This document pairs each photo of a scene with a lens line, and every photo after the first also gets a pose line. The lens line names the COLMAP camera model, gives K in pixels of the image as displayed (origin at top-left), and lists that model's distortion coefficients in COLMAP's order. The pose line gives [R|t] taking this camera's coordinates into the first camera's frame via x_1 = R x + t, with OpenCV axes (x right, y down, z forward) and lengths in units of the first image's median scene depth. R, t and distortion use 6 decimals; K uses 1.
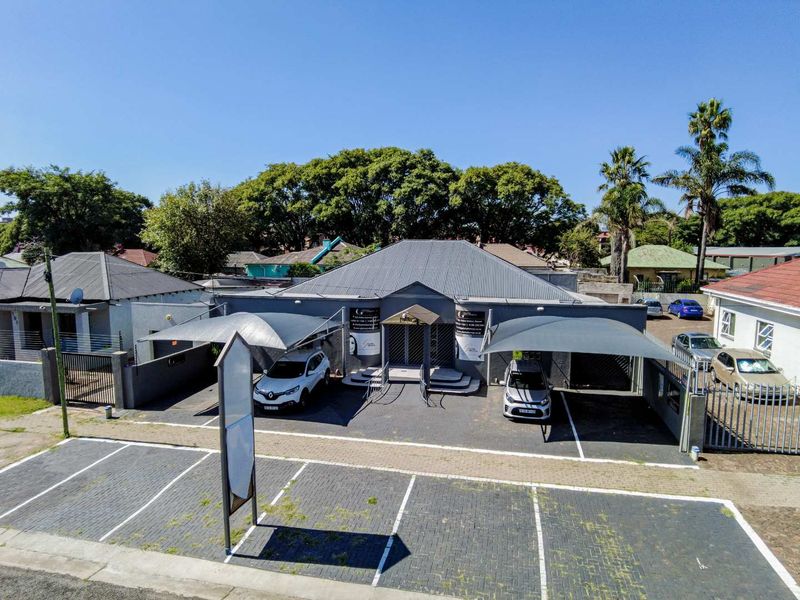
lens RADIAL K [[473.3, 0, 392.5], [0, 473.3, 298.8], [0, 0, 1]] dist [0.001206, -0.042504]
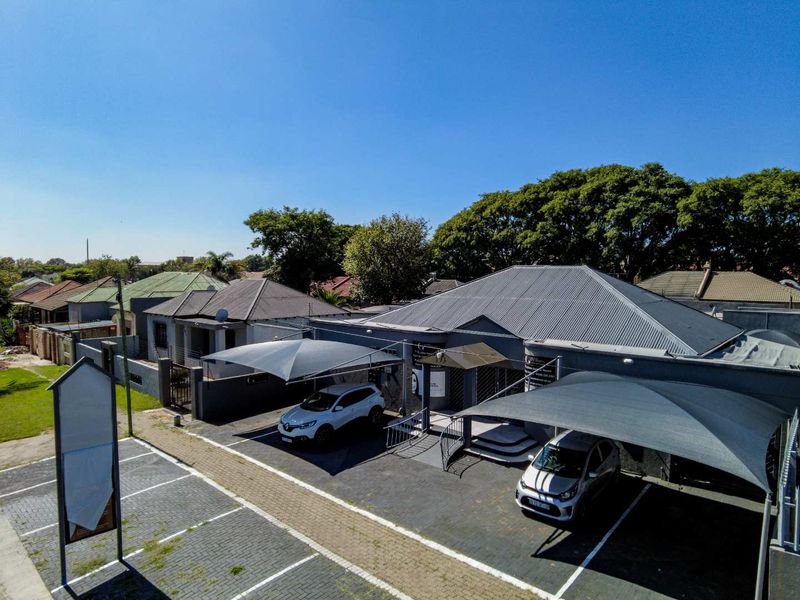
lens RADIAL K [[473.3, 0, 392.5], [0, 473.3, 298.8], [0, 0, 1]] dist [0.001206, -0.042504]
pose [[0.882216, 0.026070, -0.470122, 0.102148], [-0.053648, 0.997529, -0.045359, -0.006612], [0.467778, 0.065238, 0.881435, 0.061402]]
